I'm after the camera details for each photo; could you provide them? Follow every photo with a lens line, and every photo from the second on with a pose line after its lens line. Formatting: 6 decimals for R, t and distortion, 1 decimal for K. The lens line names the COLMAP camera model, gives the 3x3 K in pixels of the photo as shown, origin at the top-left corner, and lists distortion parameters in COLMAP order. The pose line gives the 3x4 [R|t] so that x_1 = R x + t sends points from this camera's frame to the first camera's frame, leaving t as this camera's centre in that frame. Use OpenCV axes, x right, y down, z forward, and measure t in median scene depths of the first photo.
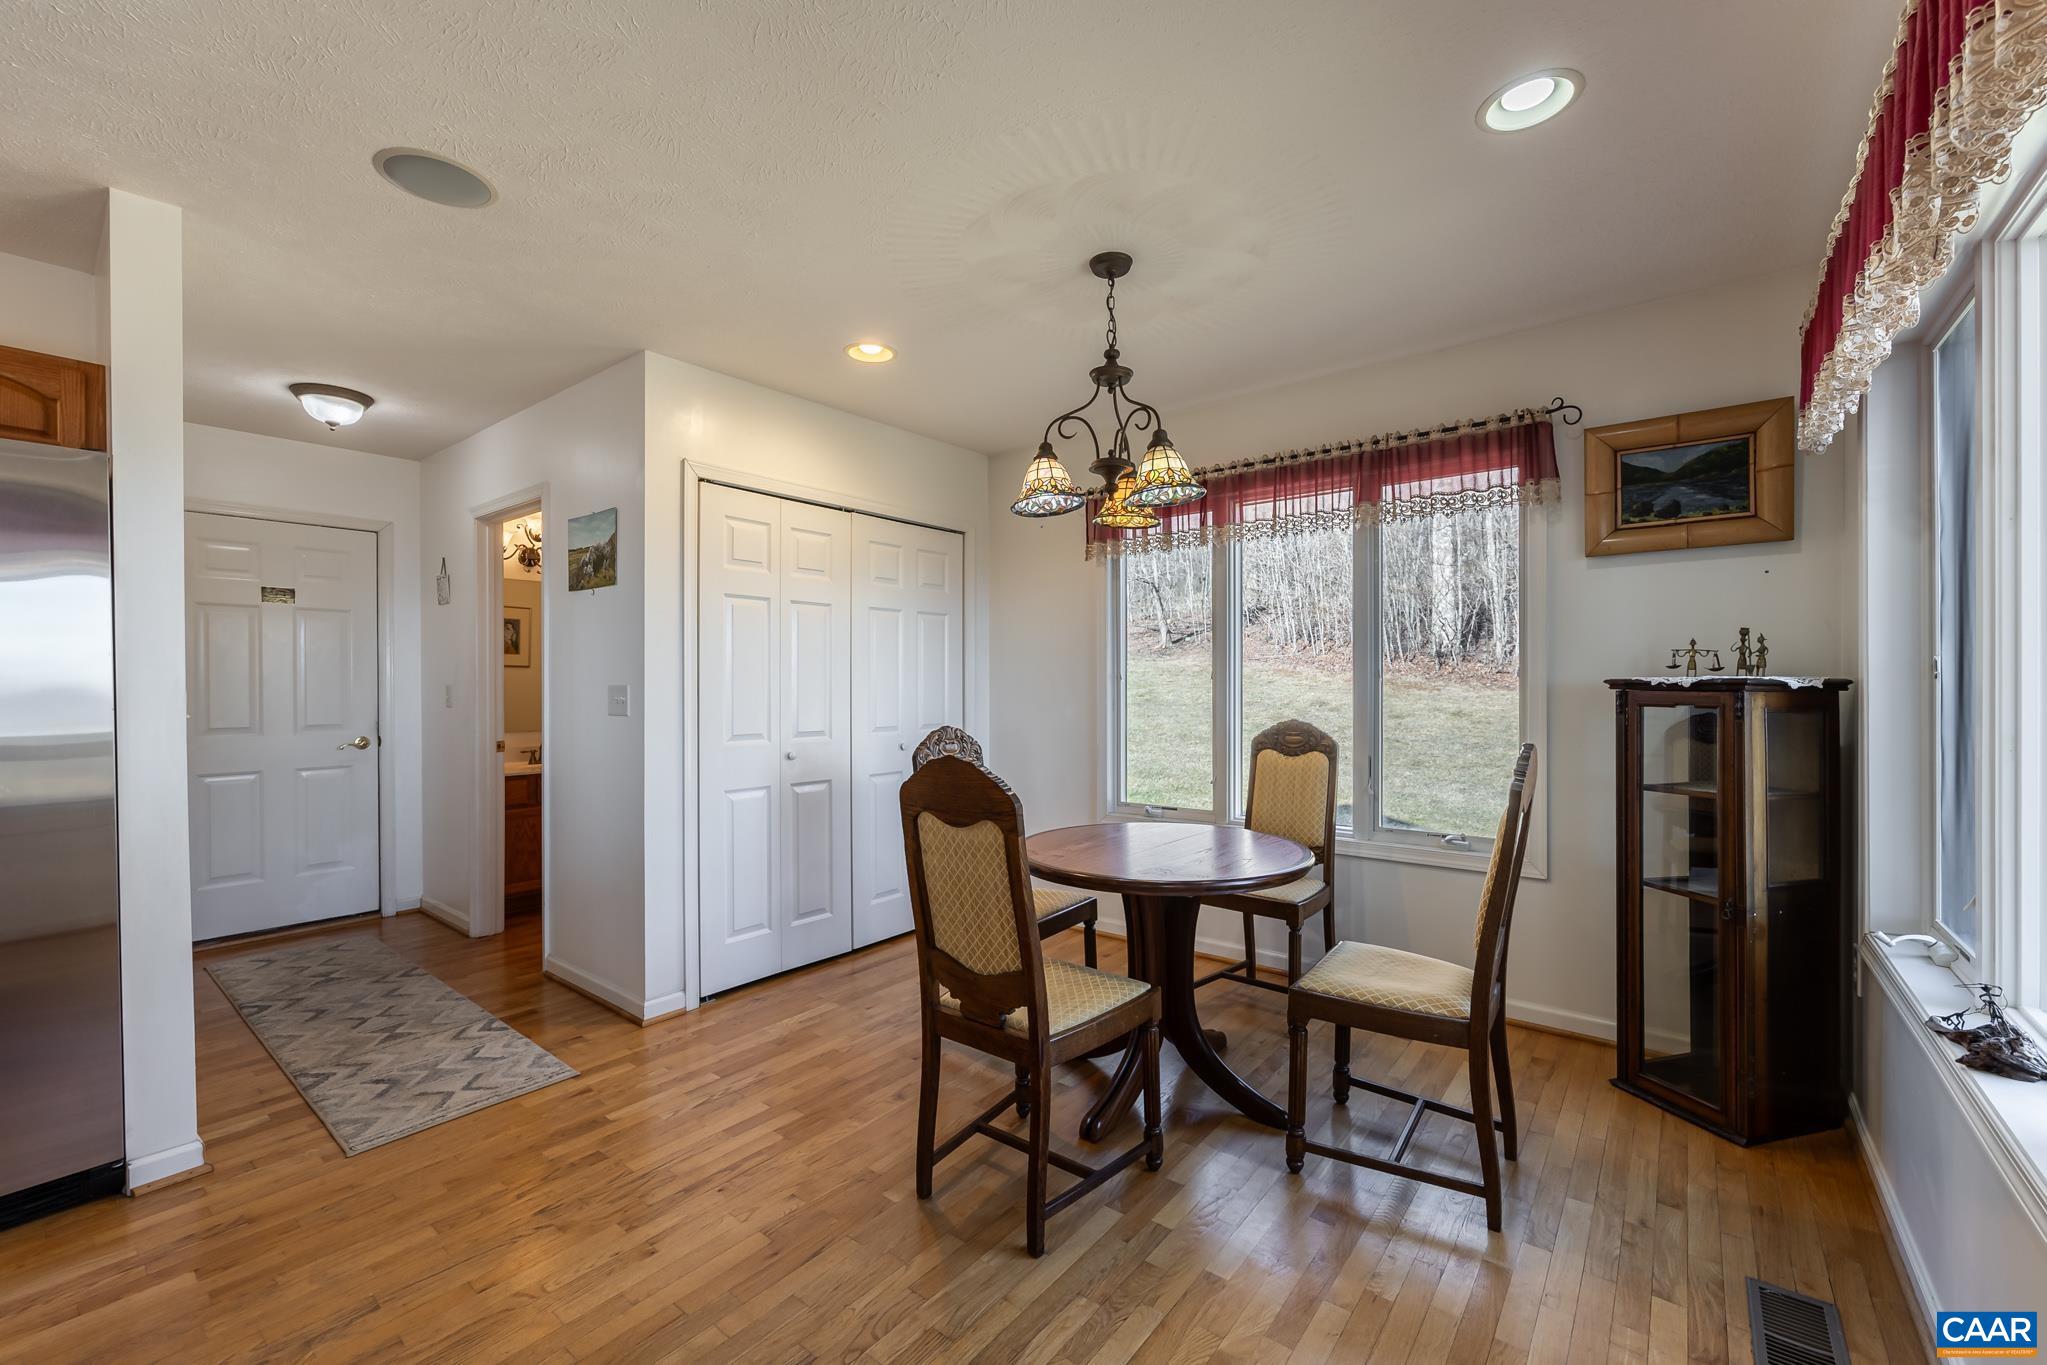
lens RADIAL K [[818.3, 0, 1038.4], [0, 818.3, 685.7], [0, 0, 1]] dist [-0.018291, 0.000867]
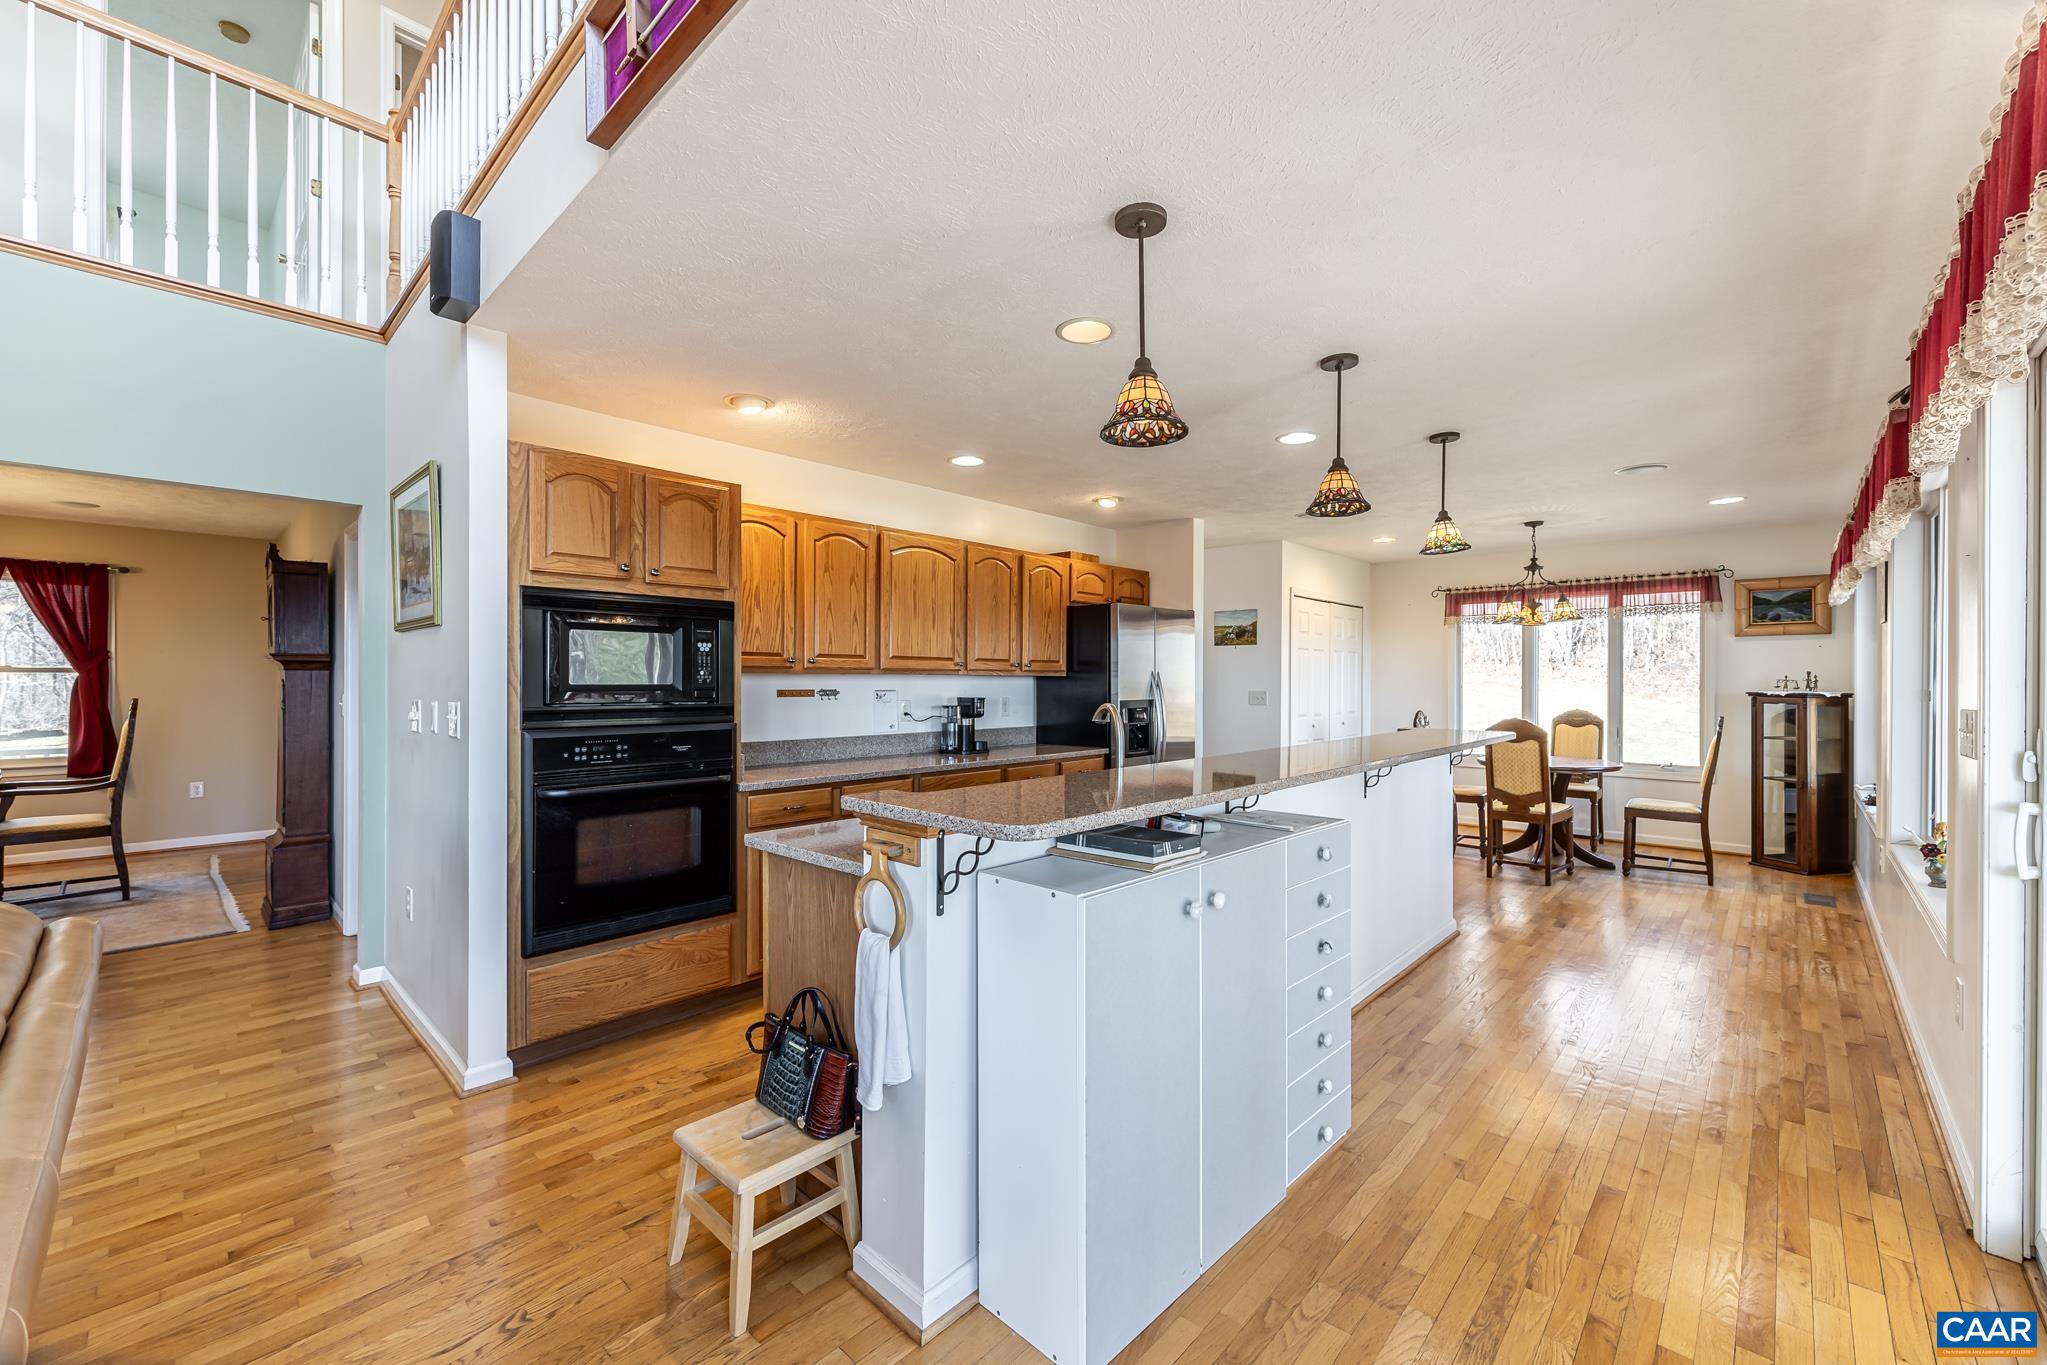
lens RADIAL K [[818.3, 0, 1009.7], [0, 818.3, 680.2], [0, 0, 1]] dist [-0.018291, 0.000867]
pose [[0.995388, 0.005894, -0.095752, -1.180282], [-0.006430, 0.999965, -0.005294, -0.016612], [0.095718, 0.005885, 0.995391, -1.503726]]
